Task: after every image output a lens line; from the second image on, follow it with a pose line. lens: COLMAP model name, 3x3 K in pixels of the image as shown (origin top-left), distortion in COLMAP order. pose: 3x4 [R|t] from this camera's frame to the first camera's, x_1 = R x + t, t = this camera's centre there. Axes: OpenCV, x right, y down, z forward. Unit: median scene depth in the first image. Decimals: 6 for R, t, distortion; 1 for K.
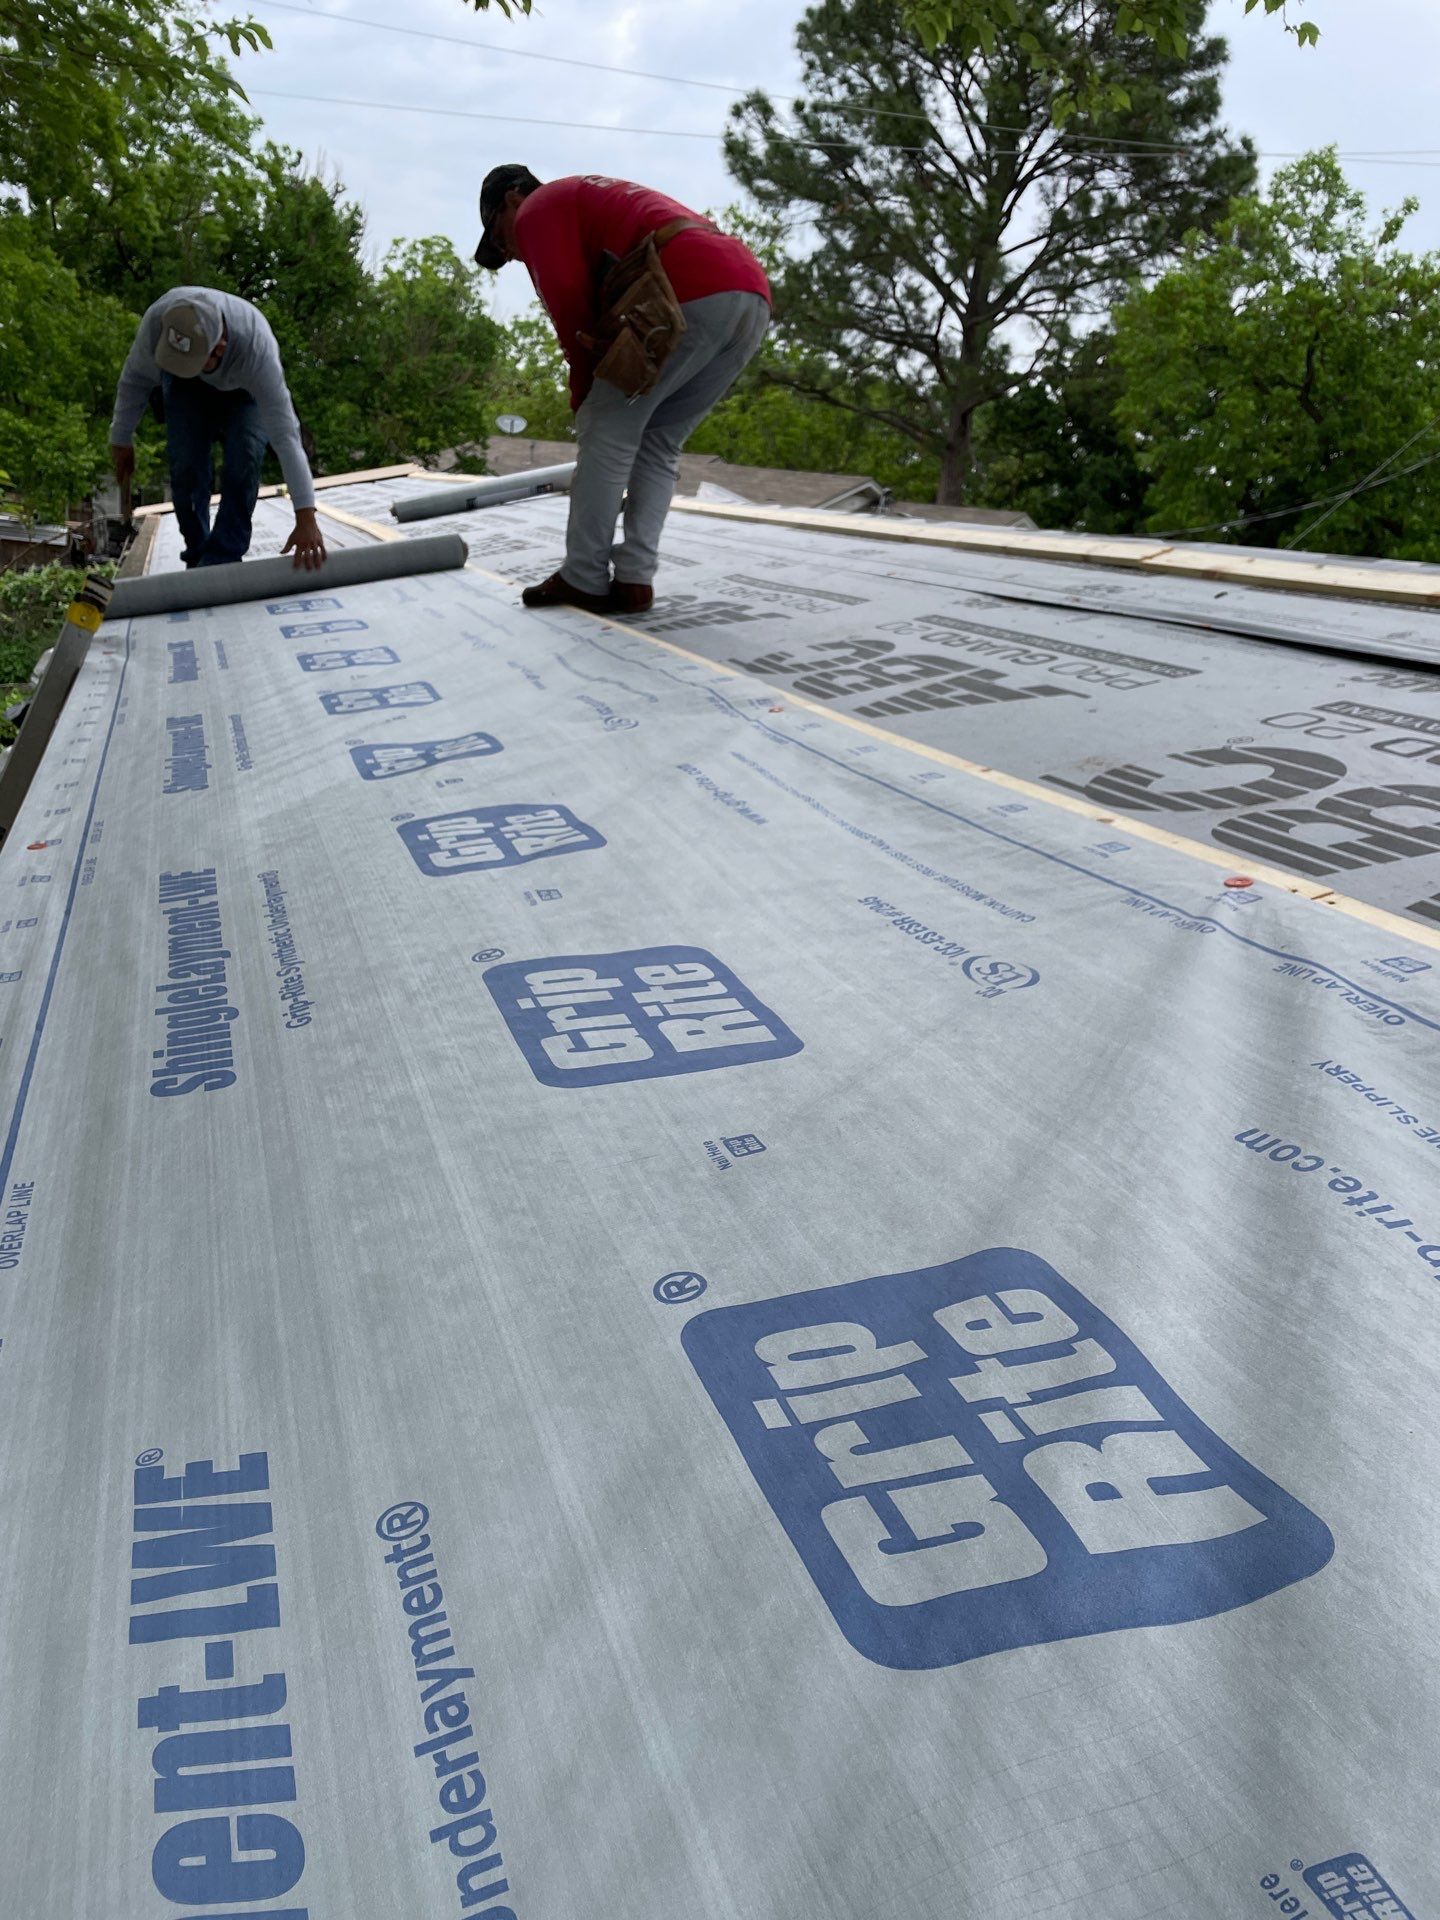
lens RADIAL K [[1468.6, 0, 724.8], [0, 1468.6, 938.9], [0, 0, 1]] dist [0.100586, -0.140979]
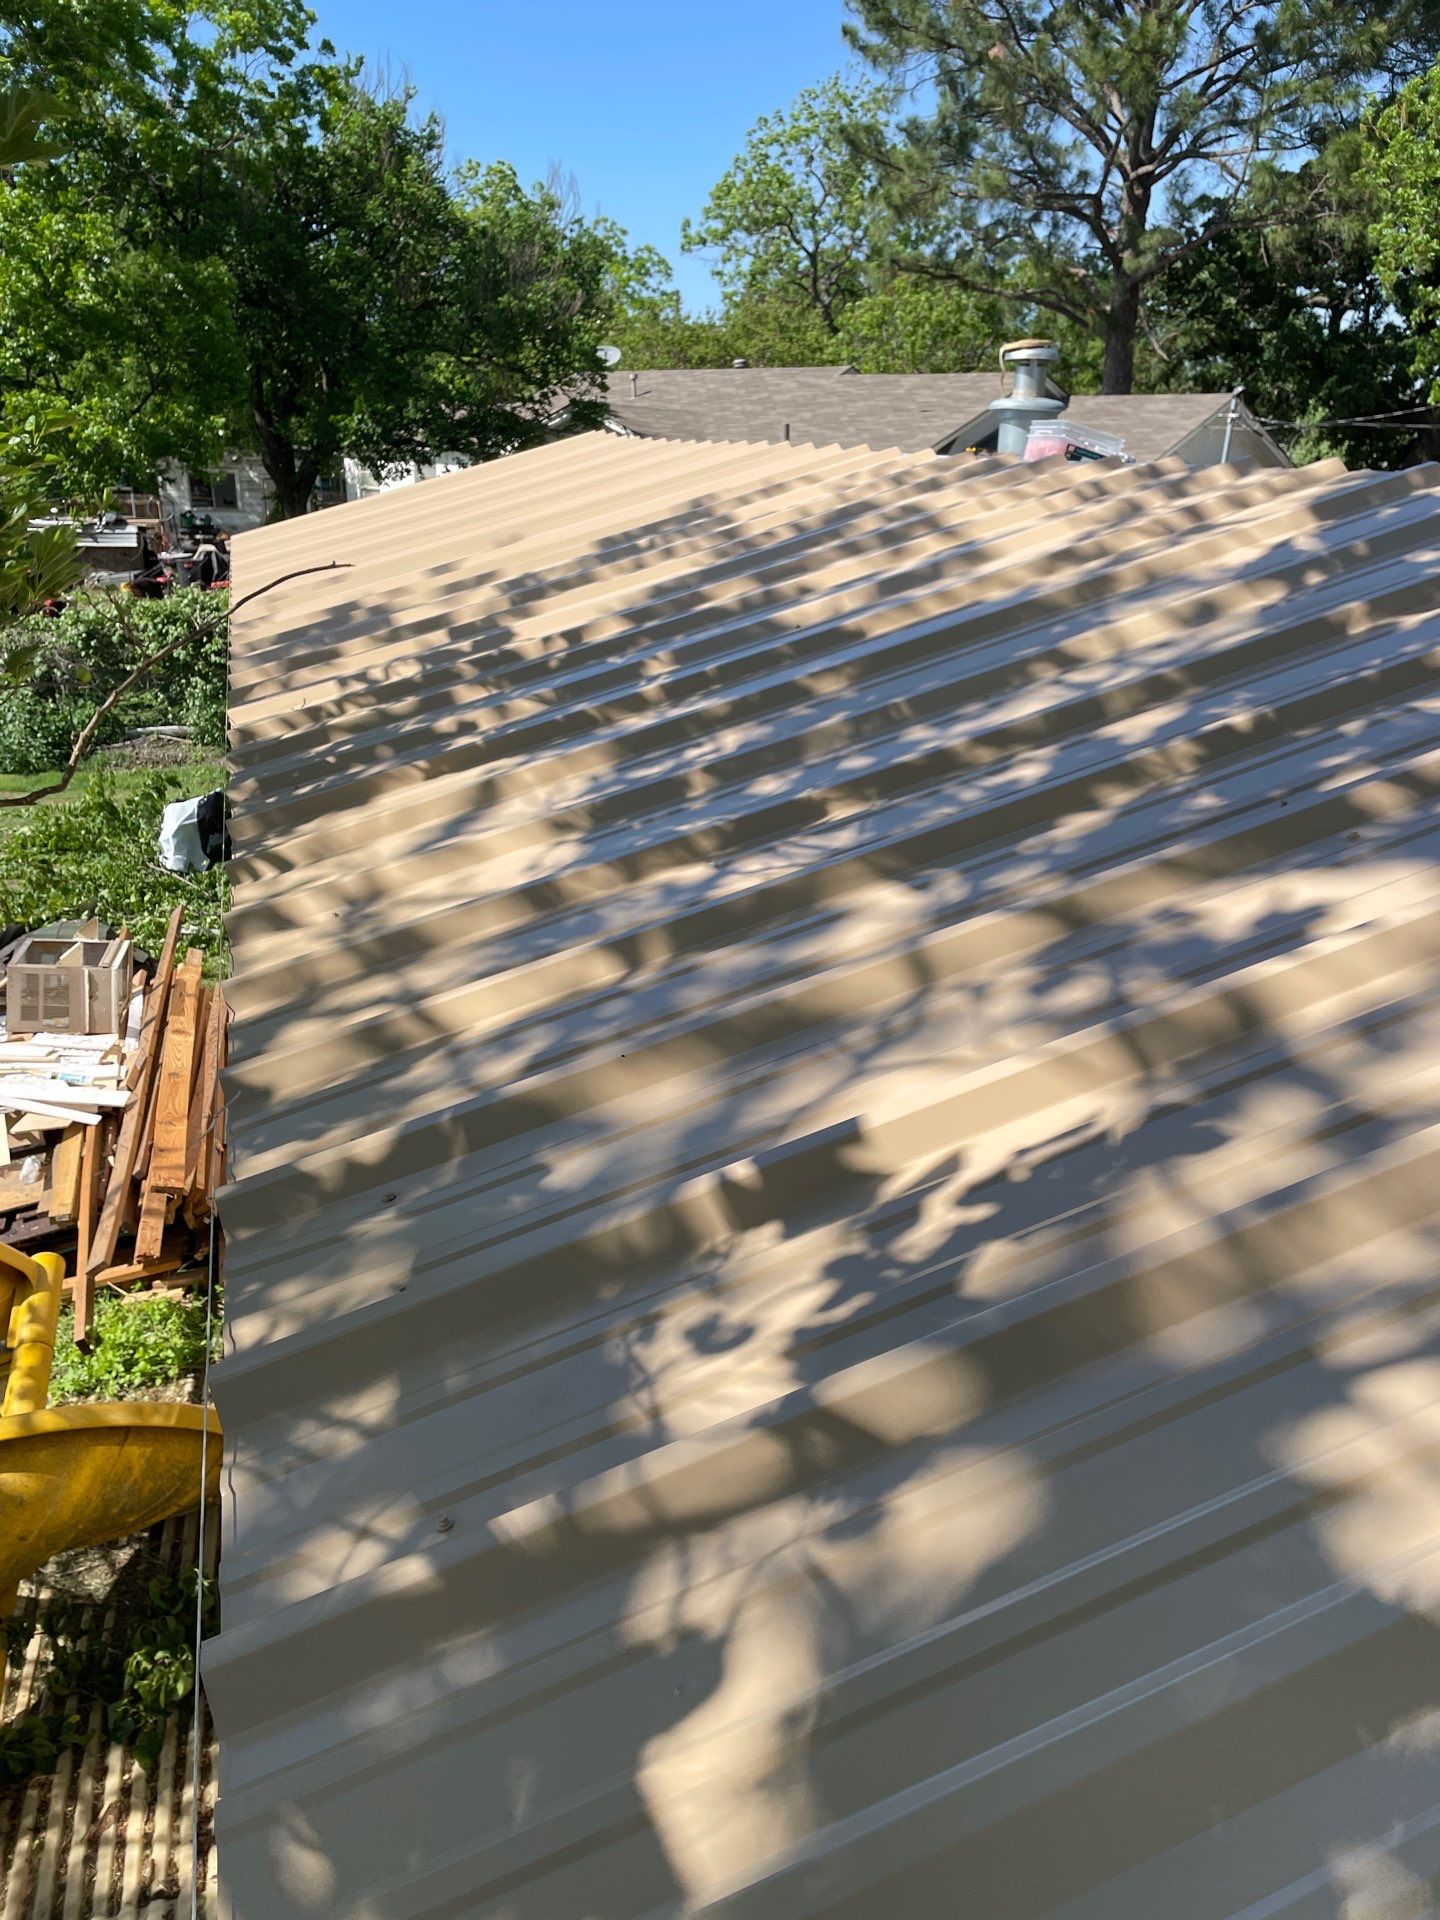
lens RADIAL K [[1478.5, 0, 718.2], [0, 1478.5, 928.2], [0, 0, 1]] dist [0.075365, -0.108015]
pose [[0.993828, -0.085521, -0.070649, -0.050666], [0.088419, 0.995321, 0.038967, -0.042945], [0.066986, -0.044973, 0.996740, 0.118796]]
